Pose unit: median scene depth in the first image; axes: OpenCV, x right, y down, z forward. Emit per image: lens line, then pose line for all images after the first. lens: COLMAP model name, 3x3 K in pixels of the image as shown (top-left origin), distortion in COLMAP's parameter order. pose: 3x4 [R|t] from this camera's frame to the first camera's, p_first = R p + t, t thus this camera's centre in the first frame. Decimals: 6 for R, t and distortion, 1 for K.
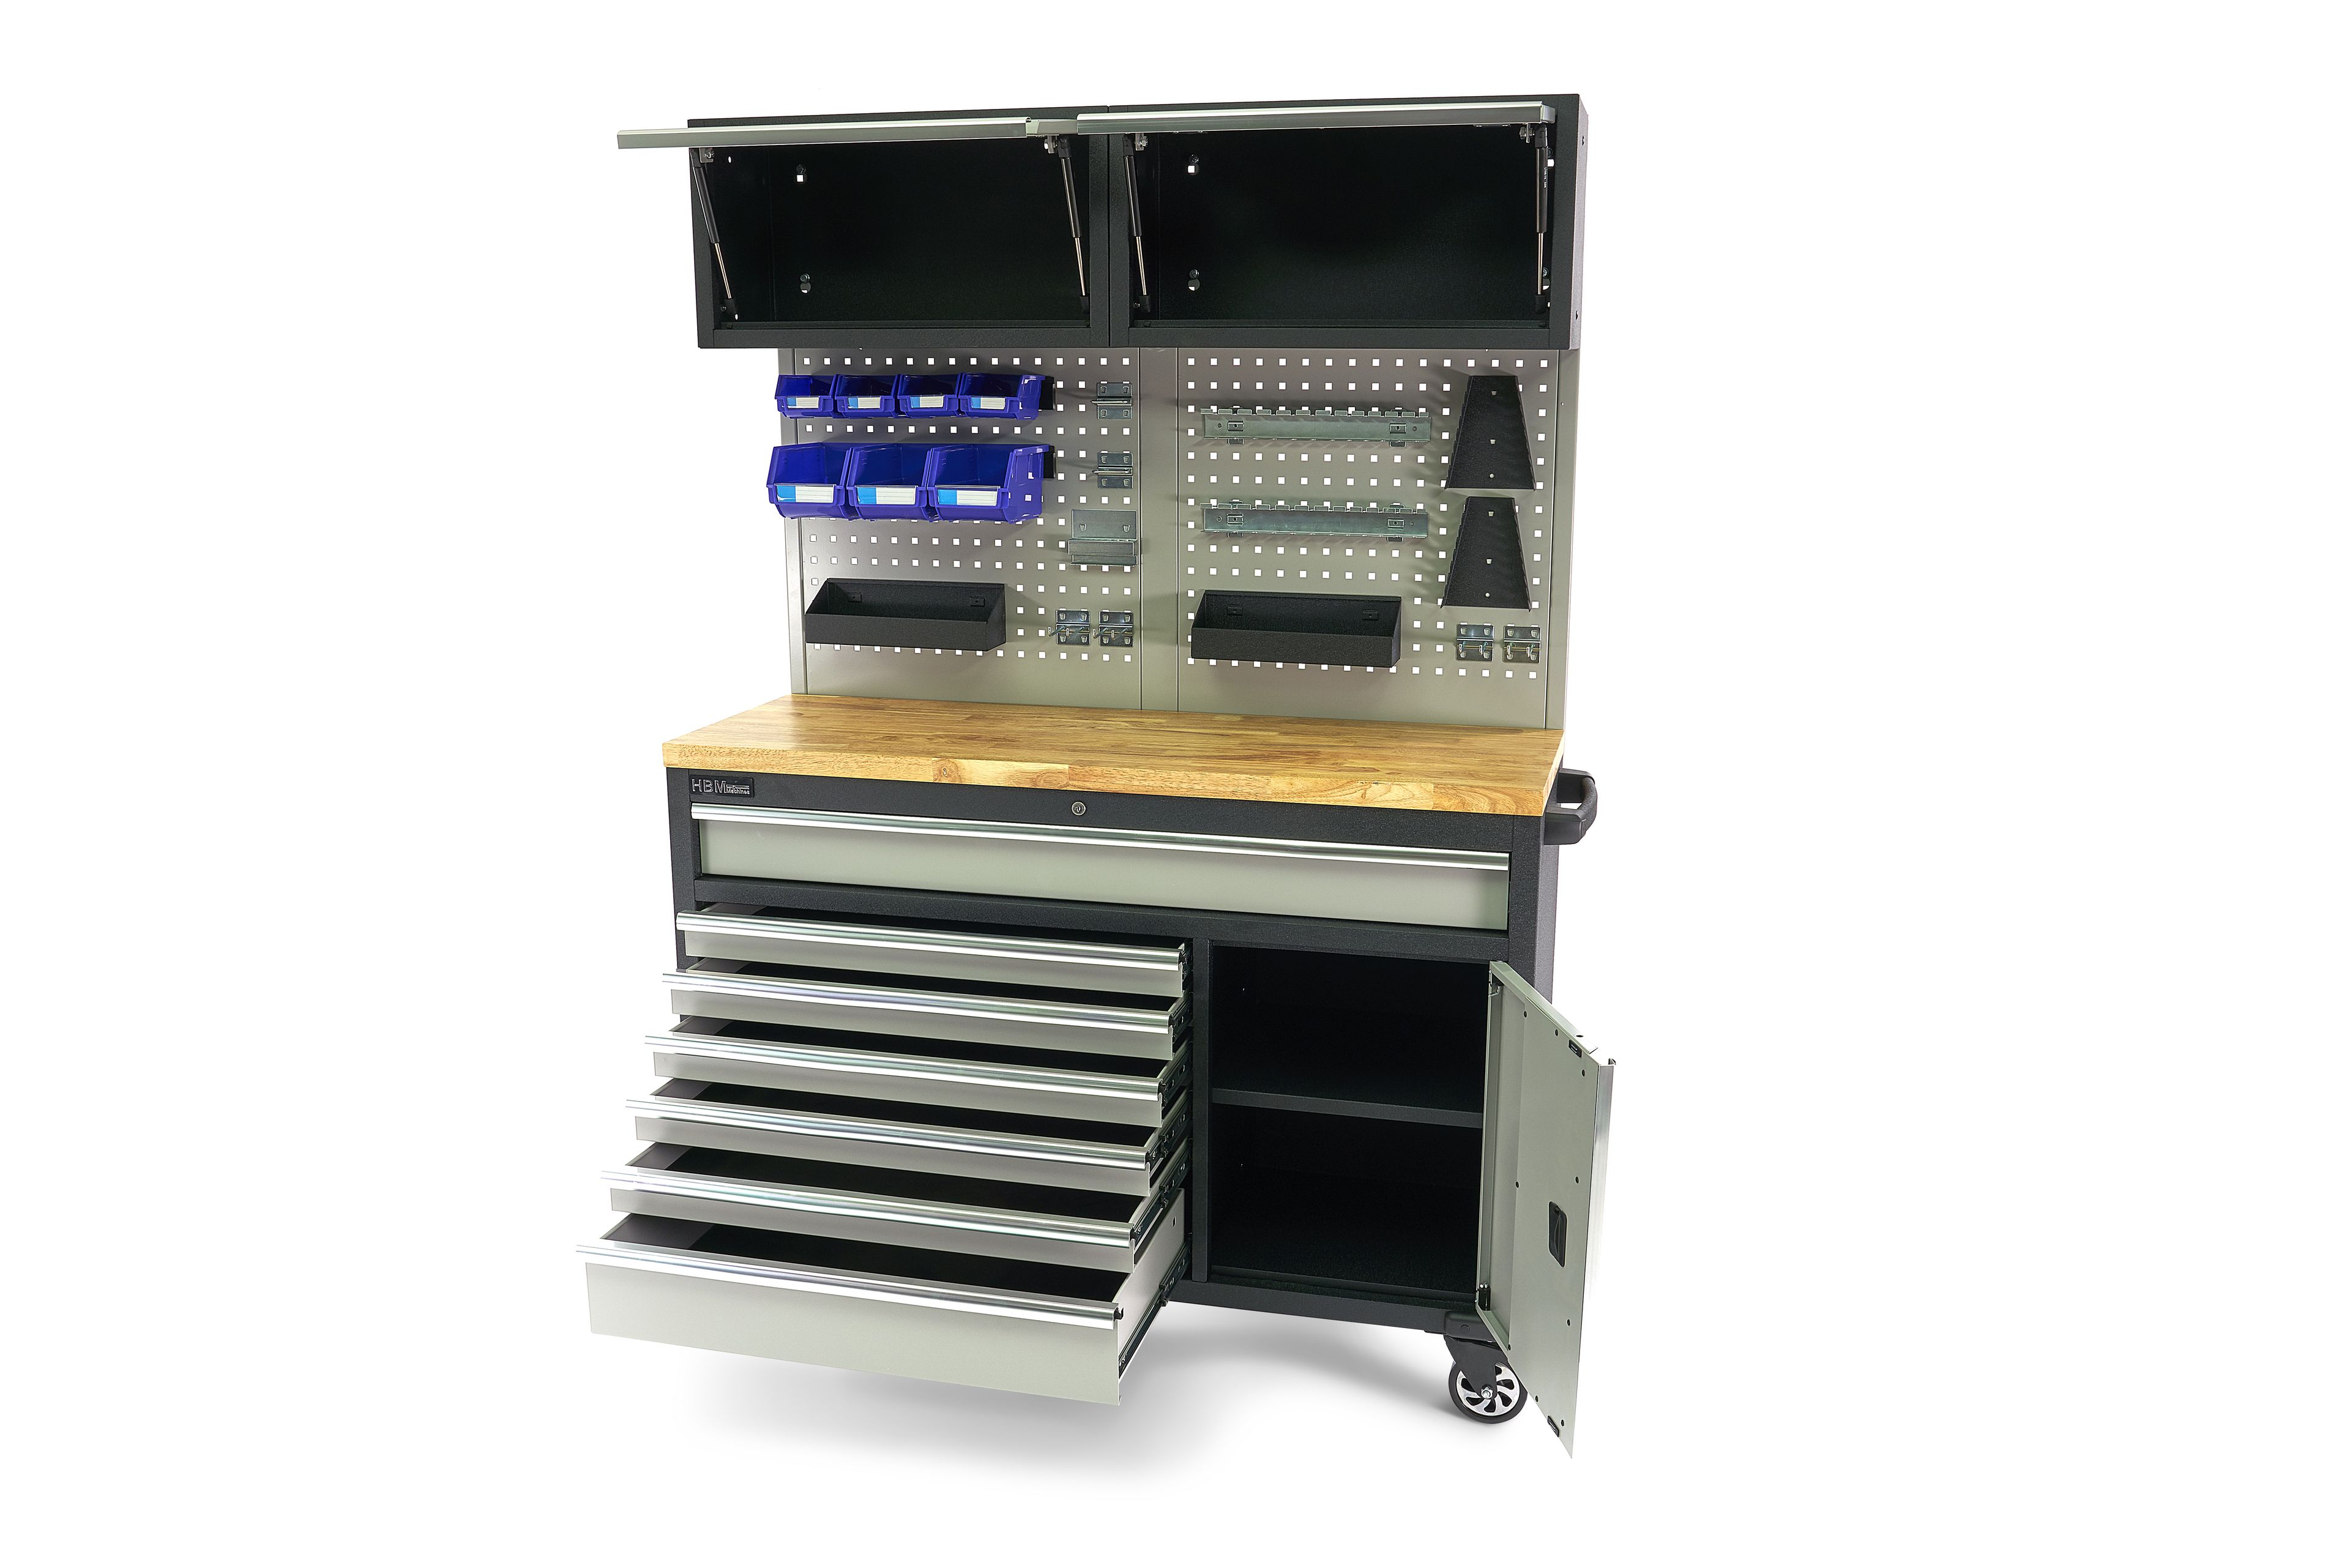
lens RADIAL K [[1987.6, 0, 1199.9], [0, 1987.6, 784.9], [0, 0, 1]] dist [-0.060218, -0.000447]
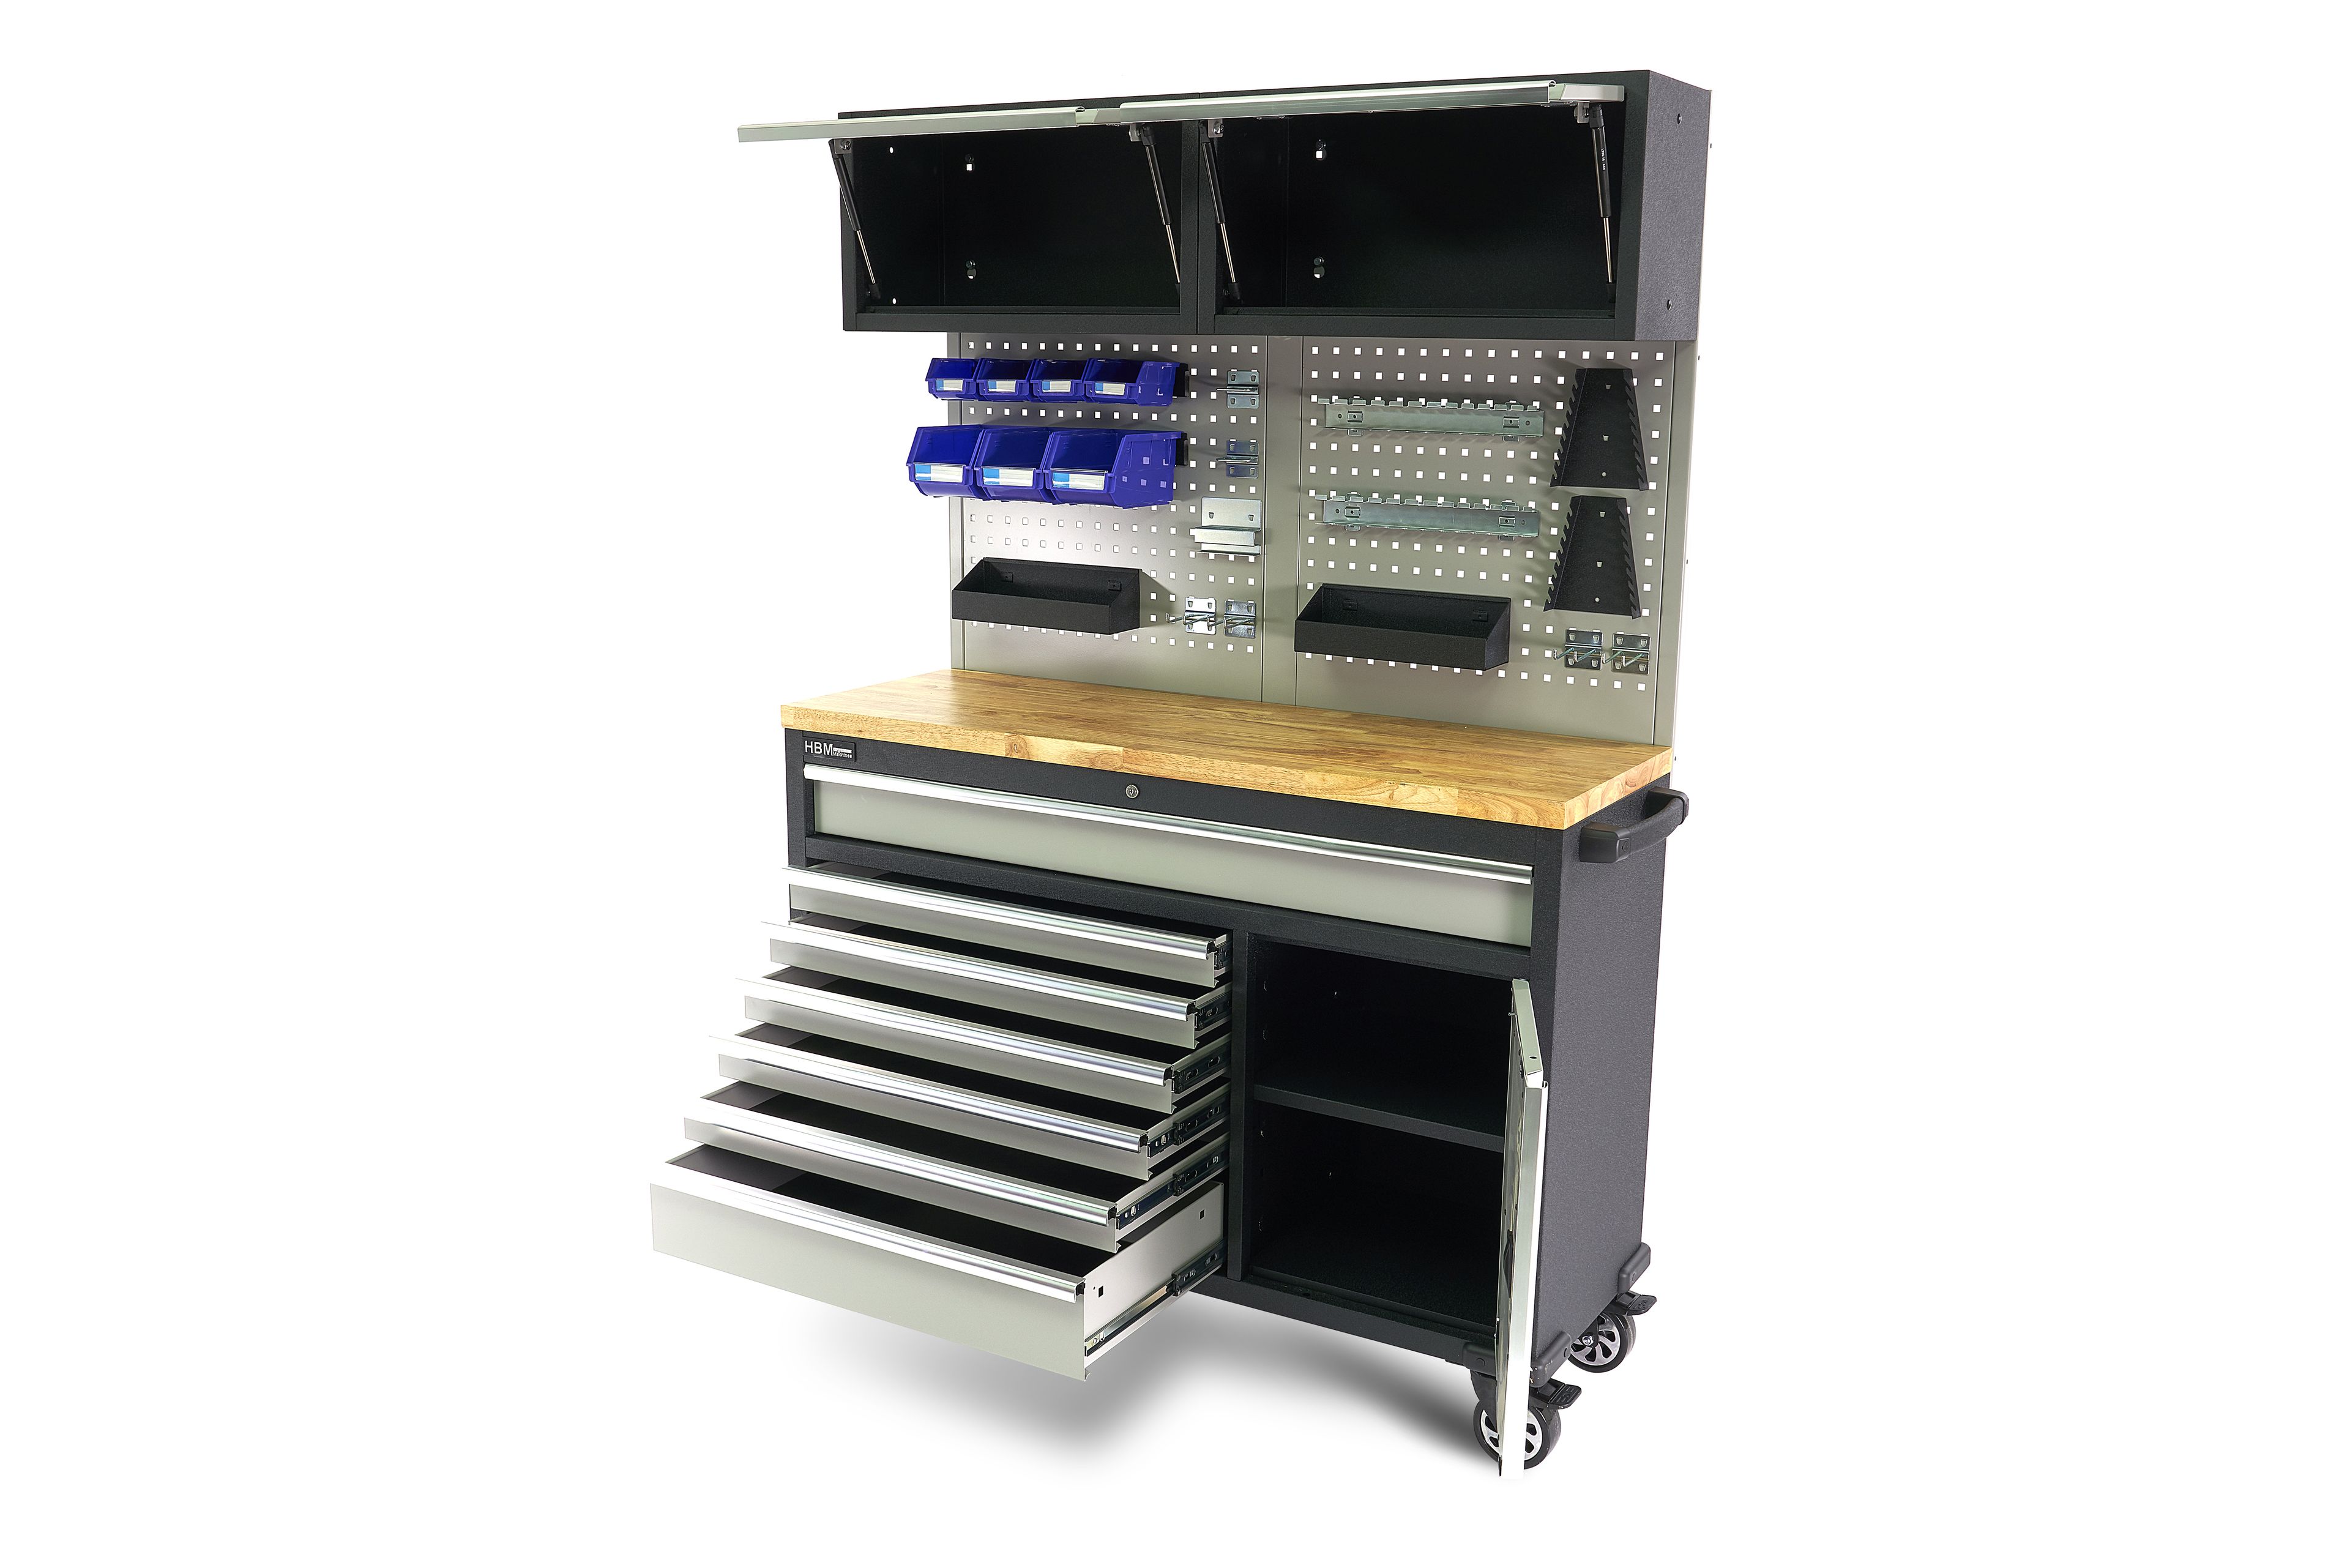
lens RADIAL K [[2112.6, 0, 1203.6], [0, 2112.6, 784.2], [0, 0, 1]] dist [-0.031491, 0.003584]
pose [[0.960311, 0.067208, -0.270713, 0.244757], [-0.069661, 0.997571, 0.000550, 0.004701], [0.270093, 0.018330, 0.962660, -0.019894]]
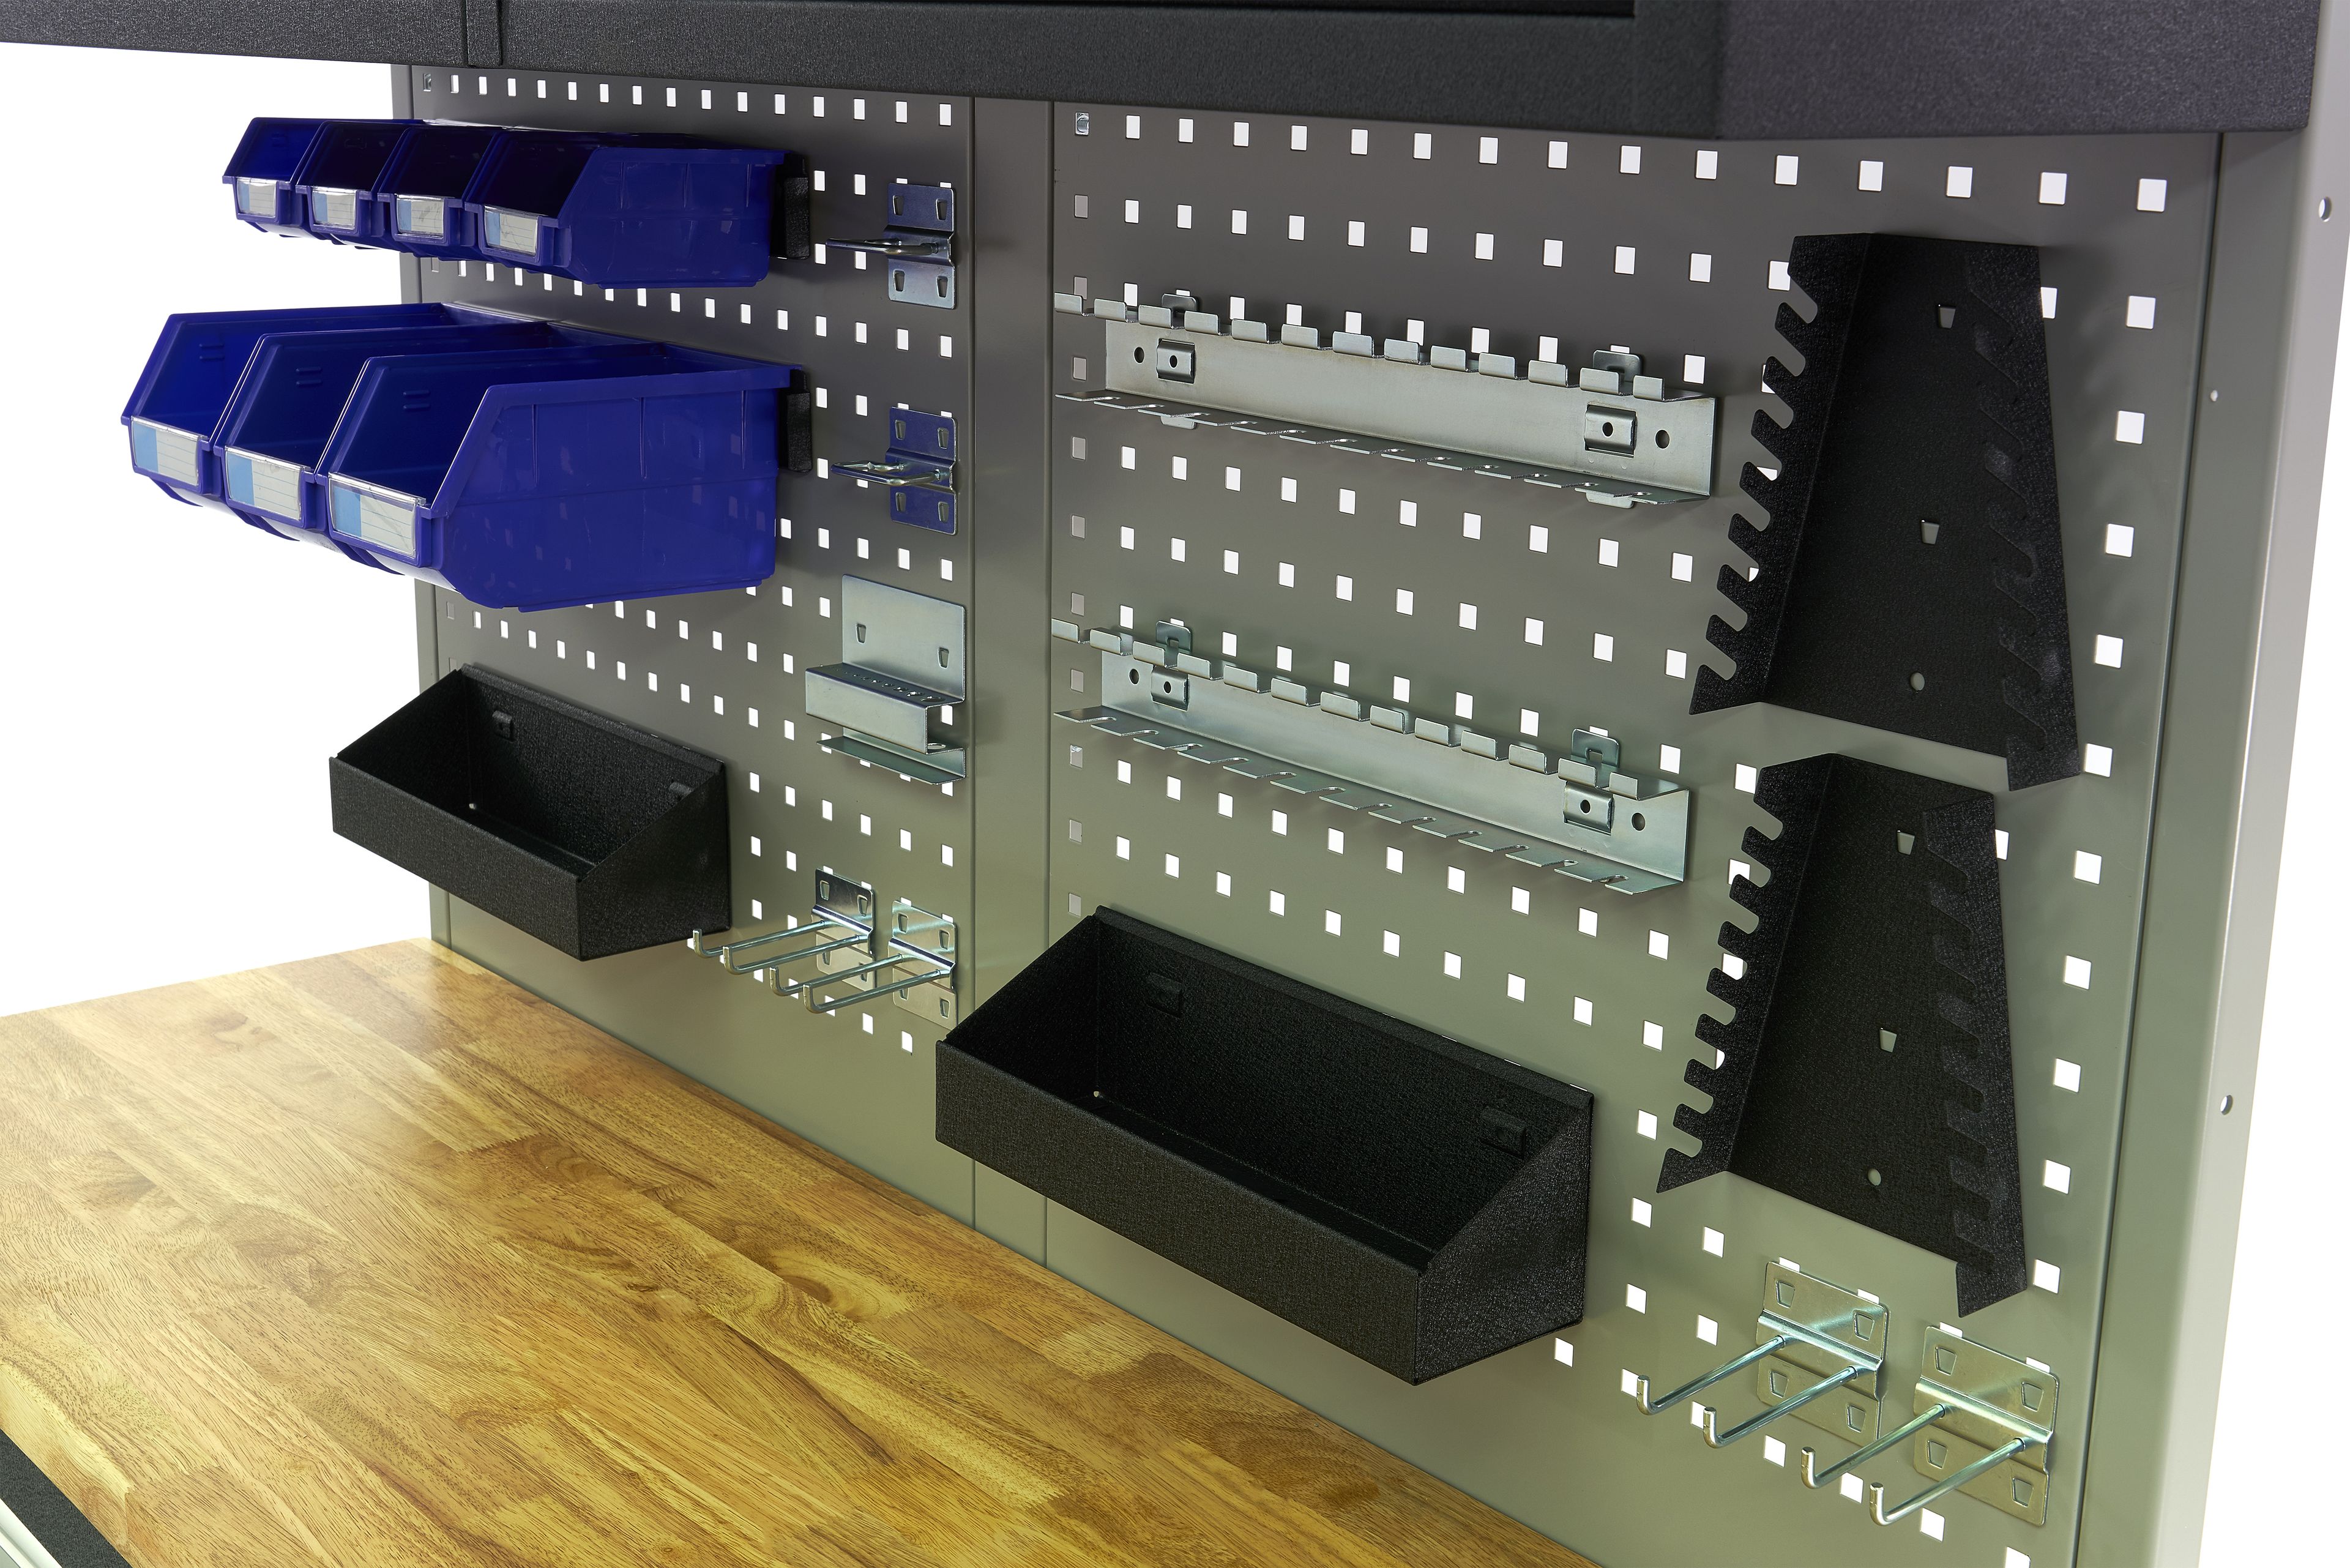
lens RADIAL K [[2997.3, 0, 1215.3], [0, 2997.3, 782.4], [0, 0, 1]] dist [-0.016784, -0.013444]
pose [[0.807176, 0.161078, -0.567909, 0.276278], [-0.147132, 0.986586, 0.070709, -0.155929], [0.571681, 0.026483, 0.820048, 0.671040]]
